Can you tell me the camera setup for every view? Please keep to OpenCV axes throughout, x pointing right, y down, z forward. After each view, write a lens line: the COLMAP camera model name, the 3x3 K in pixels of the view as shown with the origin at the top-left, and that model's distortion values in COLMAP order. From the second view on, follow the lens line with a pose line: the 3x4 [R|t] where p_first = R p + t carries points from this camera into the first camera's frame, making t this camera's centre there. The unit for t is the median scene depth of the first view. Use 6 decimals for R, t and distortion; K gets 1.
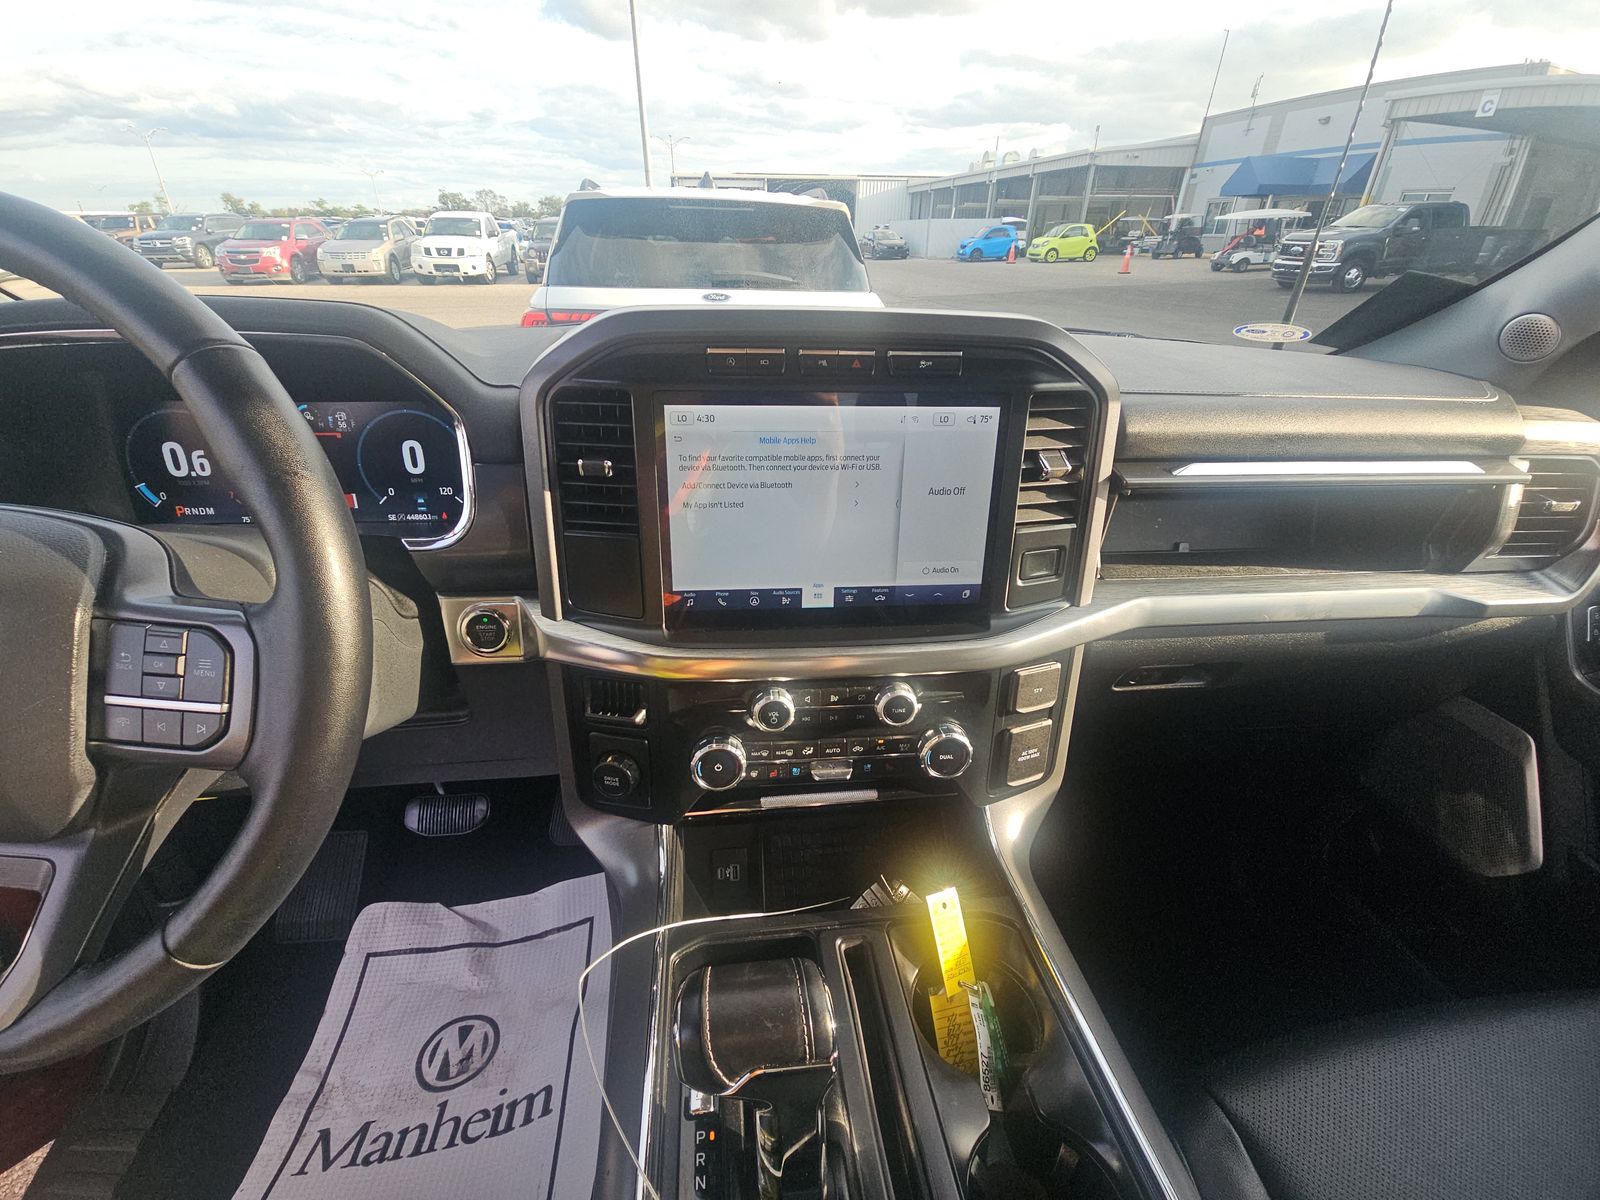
lens RADIAL K [[641.7, 0, 800.0], [0, 641.7, 600.0], [0, 0, 1]] dist [-0.009083, -0.000316]
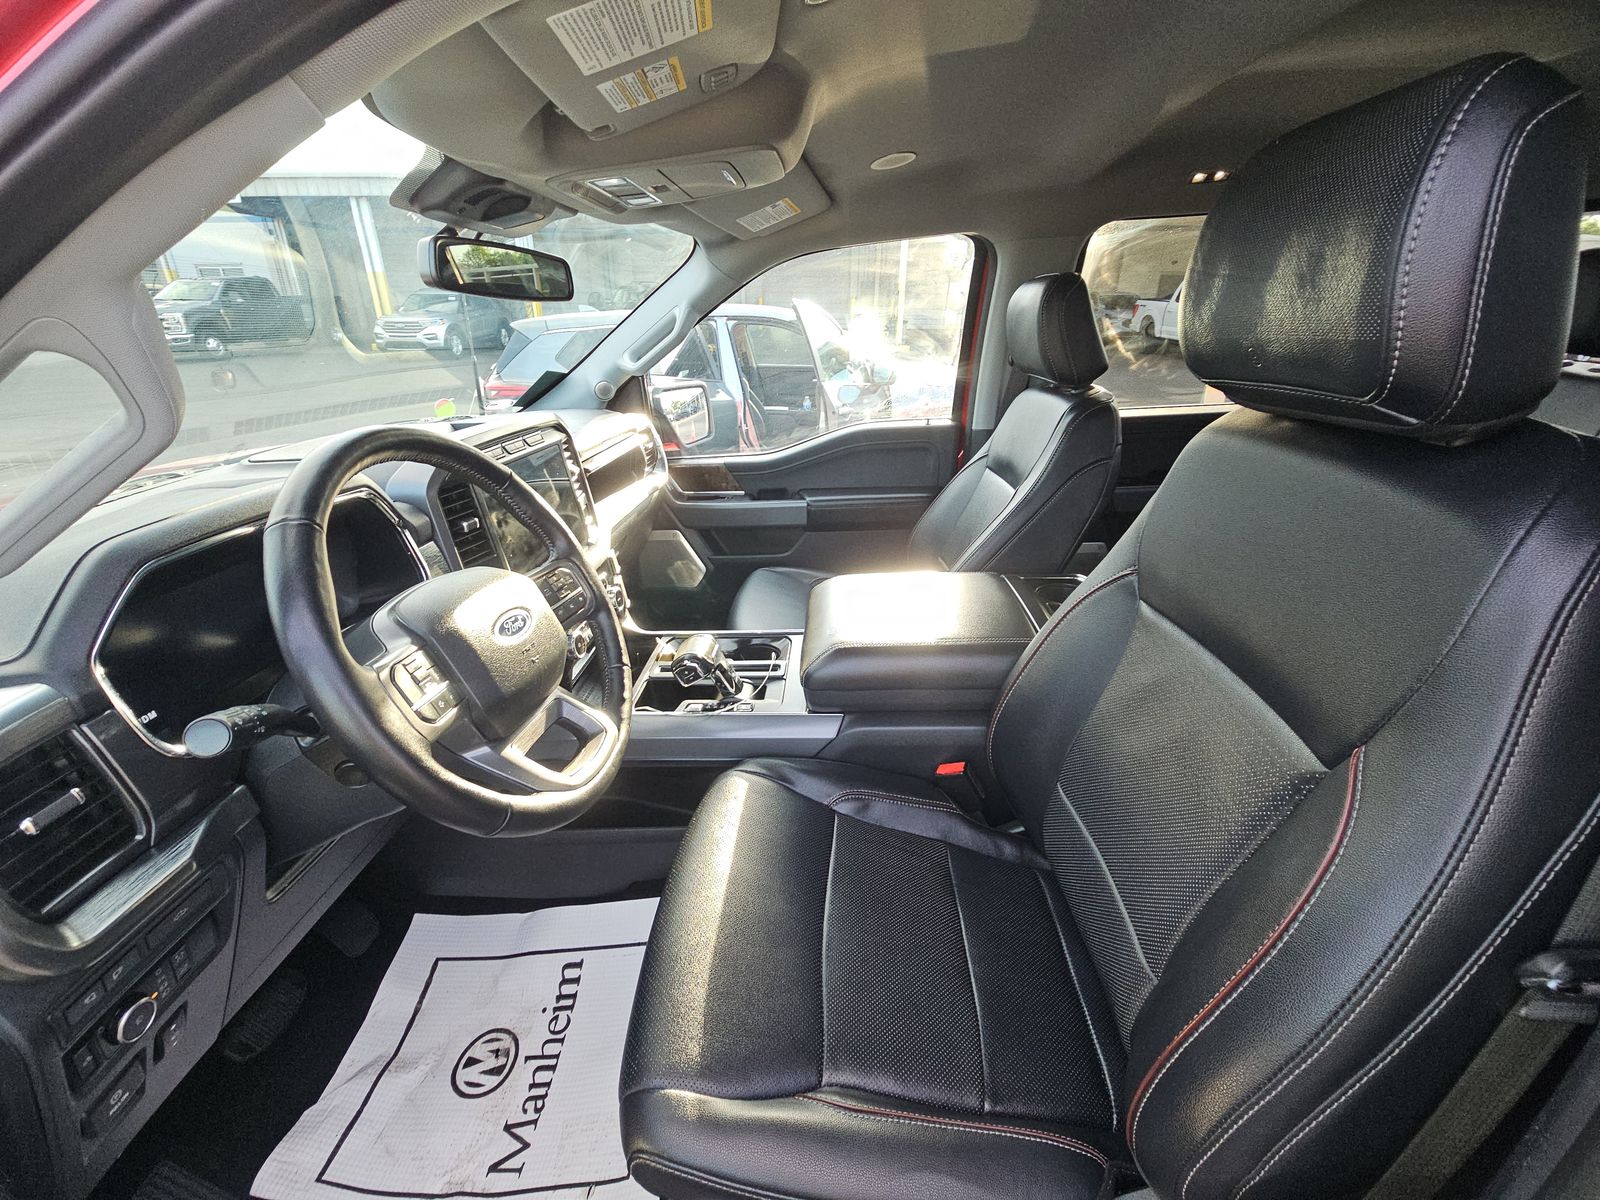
lens RADIAL K [[641.7, 0, 800.0], [0, 641.7, 600.0], [0, 0, 1]] dist [-0.009083, -0.000316]
pose [[0.186938, -0.417577, 0.889204, -1.111414], [0.491889, 0.823305, 0.283221, -0.040795], [-0.850353, 0.384445, 0.359309, -0.239779]]
